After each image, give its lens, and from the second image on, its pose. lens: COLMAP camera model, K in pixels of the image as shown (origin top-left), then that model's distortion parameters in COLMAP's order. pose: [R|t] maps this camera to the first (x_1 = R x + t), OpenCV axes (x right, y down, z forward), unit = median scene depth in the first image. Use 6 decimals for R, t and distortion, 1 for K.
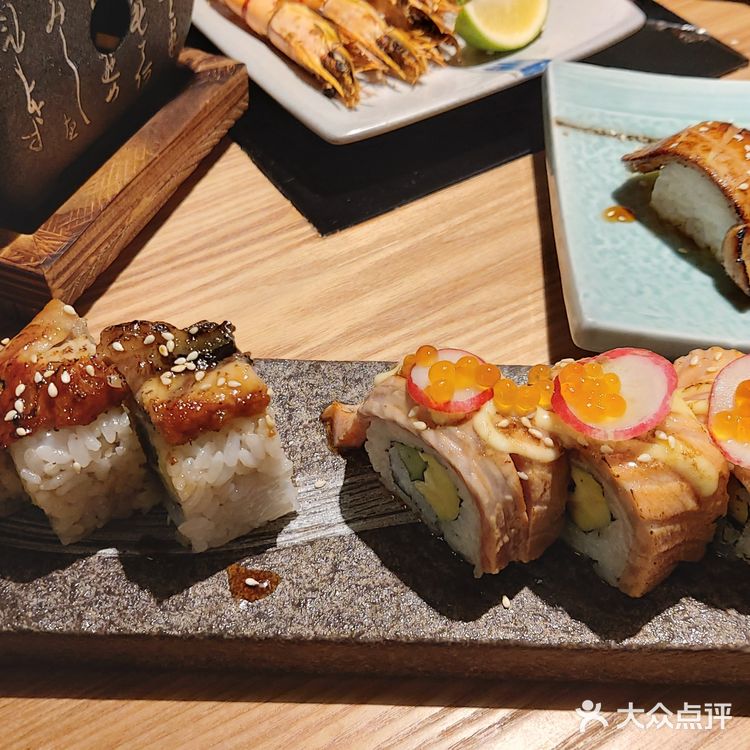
lens RADIAL K [[1032.7, 0, 375.0], [0, 1032.7, 375.0], [0, 0, 1]] dist [0.023960, -0.009258]
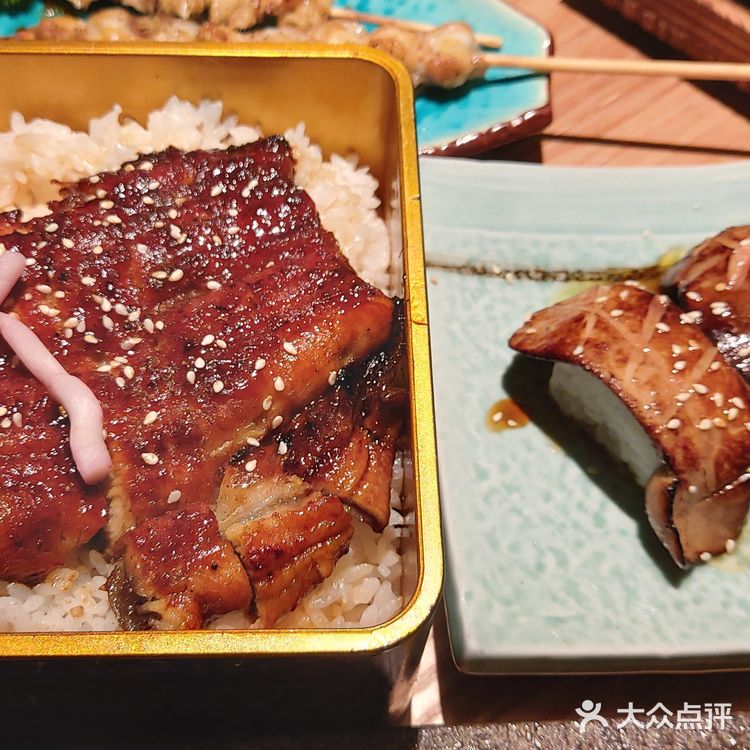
lens RADIAL K [[1032.7, 0, 375.0], [0, 1032.7, 375.0], [0, 0, 1]] dist [0.023960, -0.009258]
pose [[0.993234, -0.078372, 0.085697, 0.081167], [0.061921, 0.981696, 0.180110, -0.336374], [-0.098244, -0.173585, 0.979906, 0.291999]]
